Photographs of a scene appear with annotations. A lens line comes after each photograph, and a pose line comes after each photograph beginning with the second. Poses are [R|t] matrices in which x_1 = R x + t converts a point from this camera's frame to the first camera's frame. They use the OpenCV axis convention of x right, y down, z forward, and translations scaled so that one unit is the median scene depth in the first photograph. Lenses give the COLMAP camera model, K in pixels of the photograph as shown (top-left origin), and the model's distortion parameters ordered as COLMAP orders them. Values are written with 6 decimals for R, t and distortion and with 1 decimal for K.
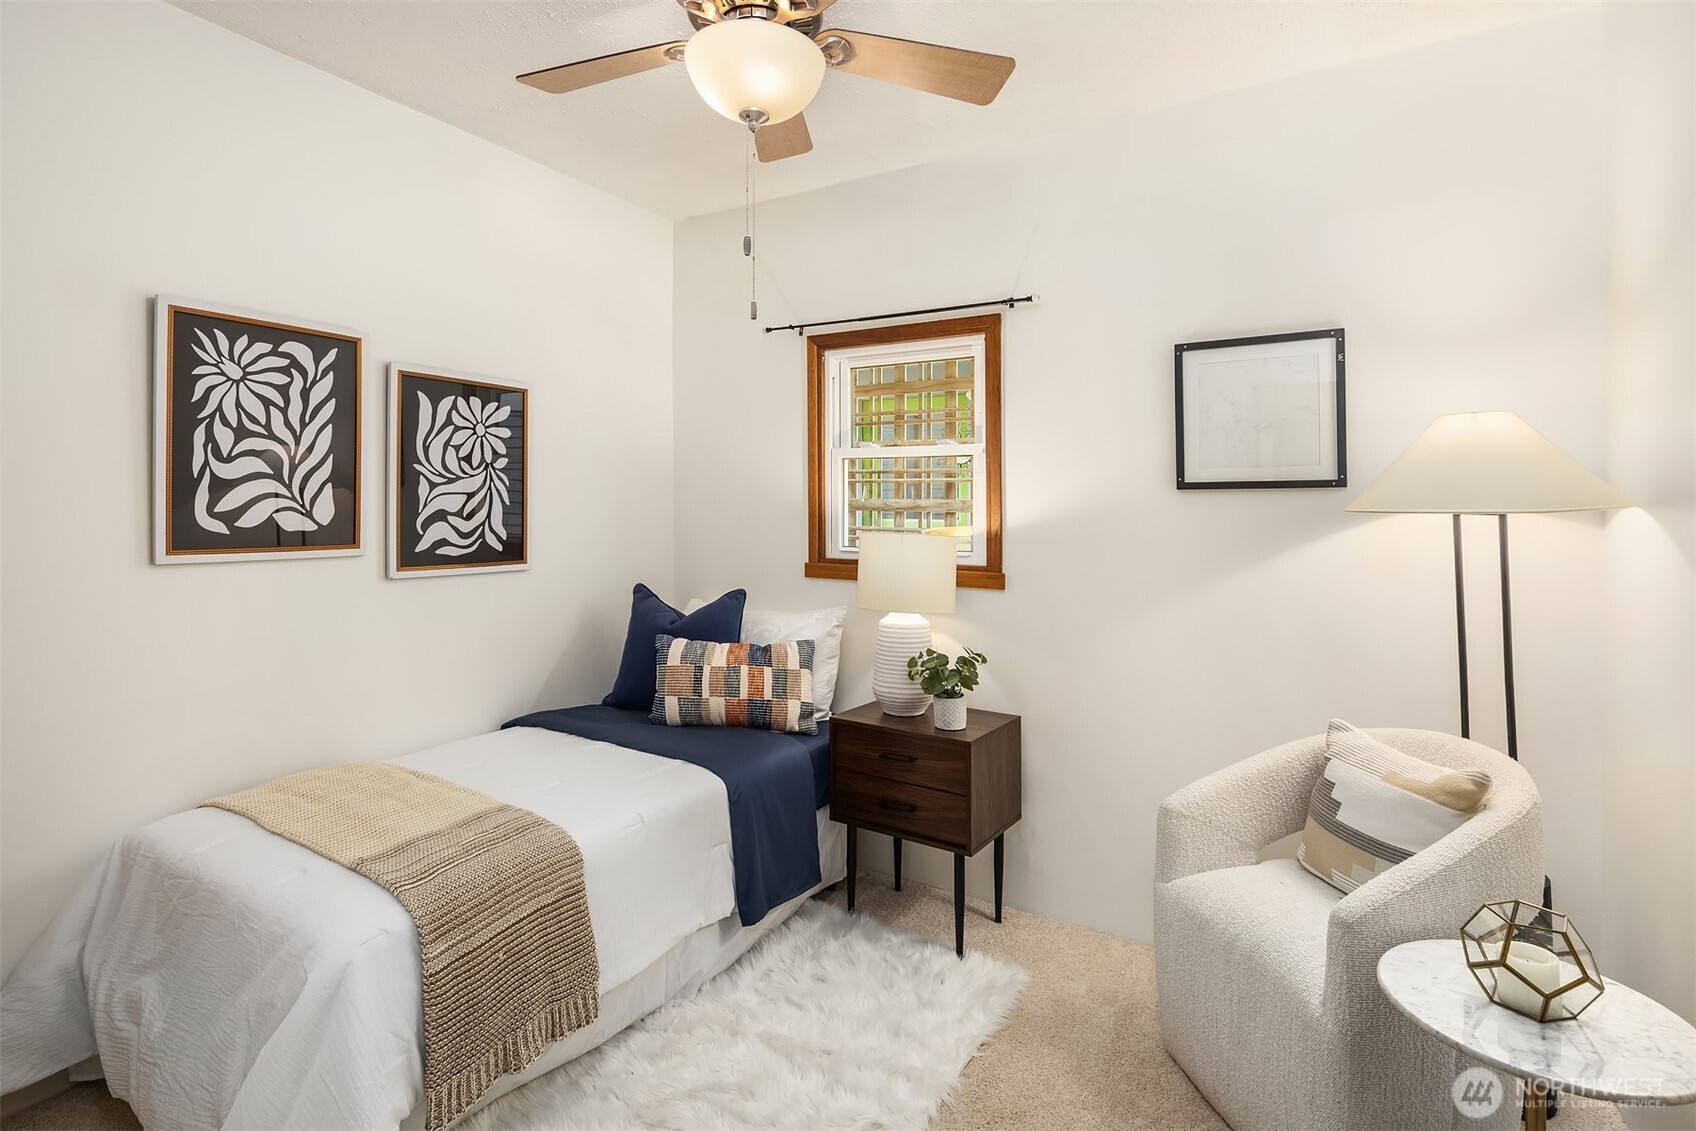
lens RADIAL K [[822.7, 0, 848.9], [0, 822.7, 487.6], [0, 0, 1]] dist [0.003534, -0.004055]
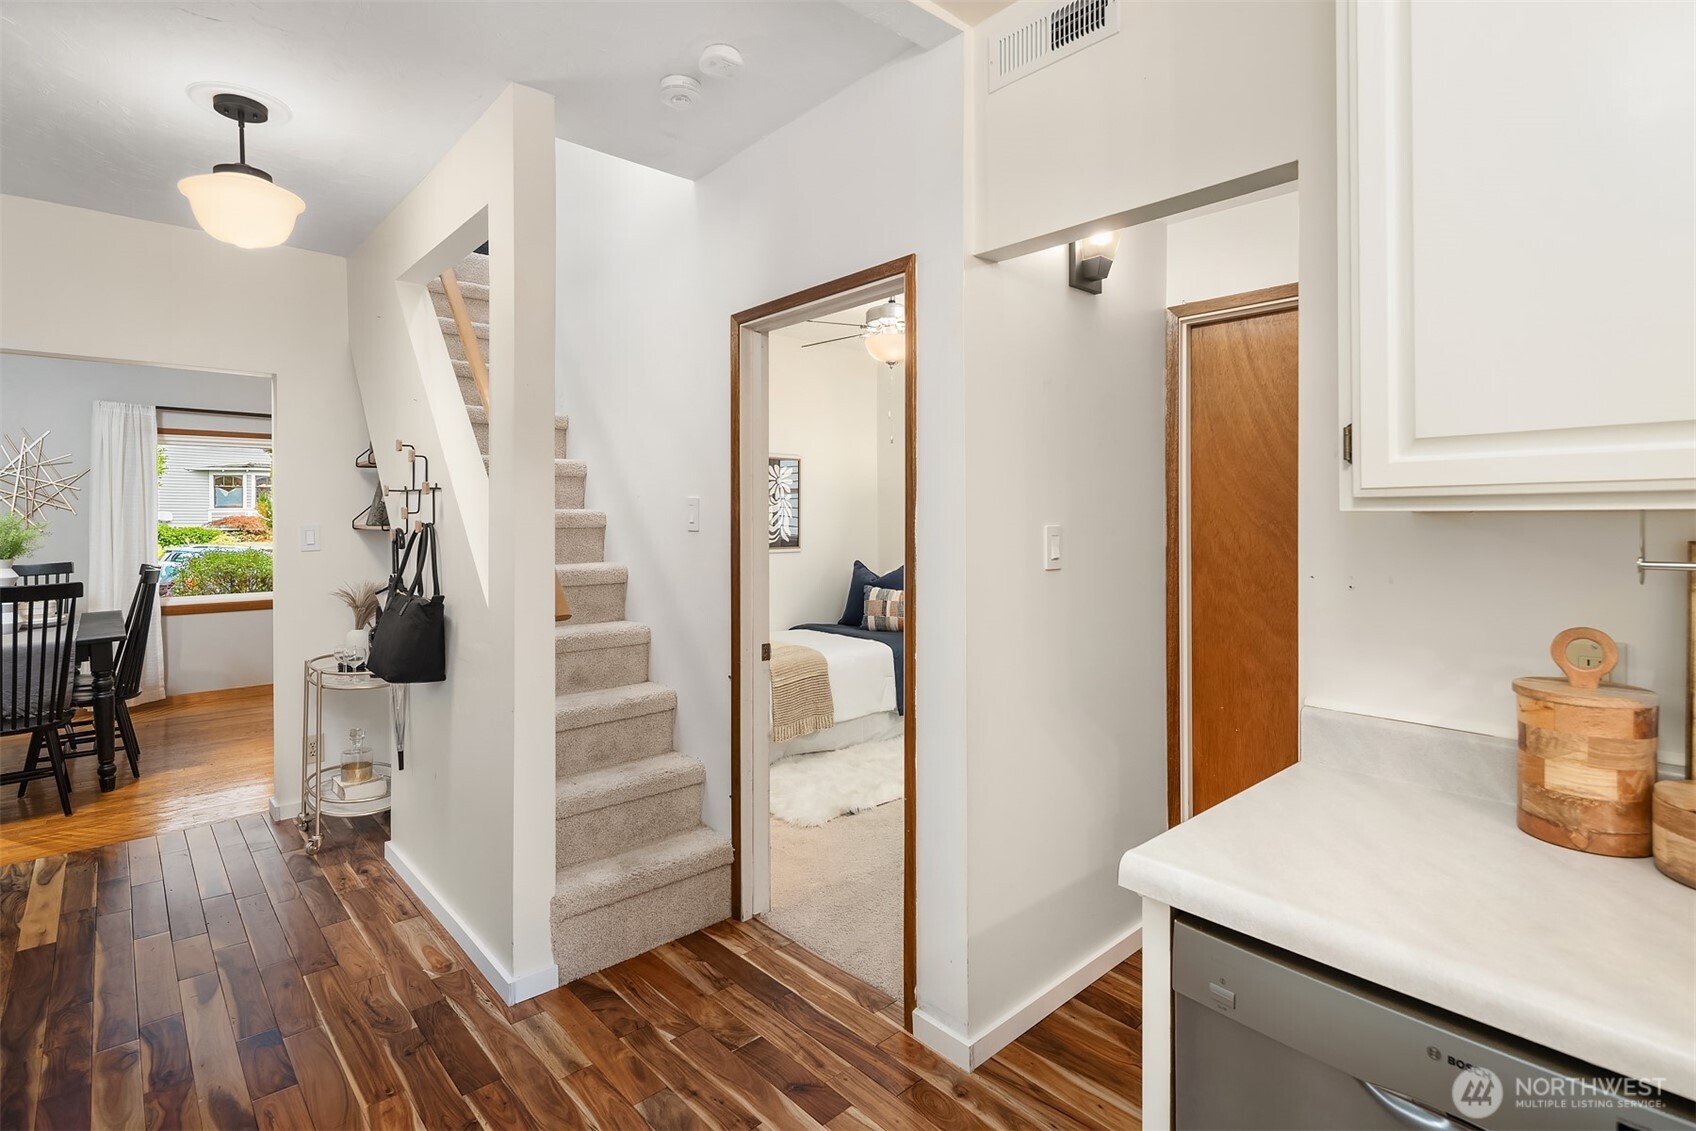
lens RADIAL K [[822.7, 0, 855.3], [0, 822.7, 530.0], [0, 0, 1]] dist [0.003534, -0.004055]
pose [[0.959603, 0.004328, -0.281325, 0.297892], [0.001136, 0.999814, 0.019255, 0.011602], [0.281356, -0.018797, 0.959419, -0.887353]]
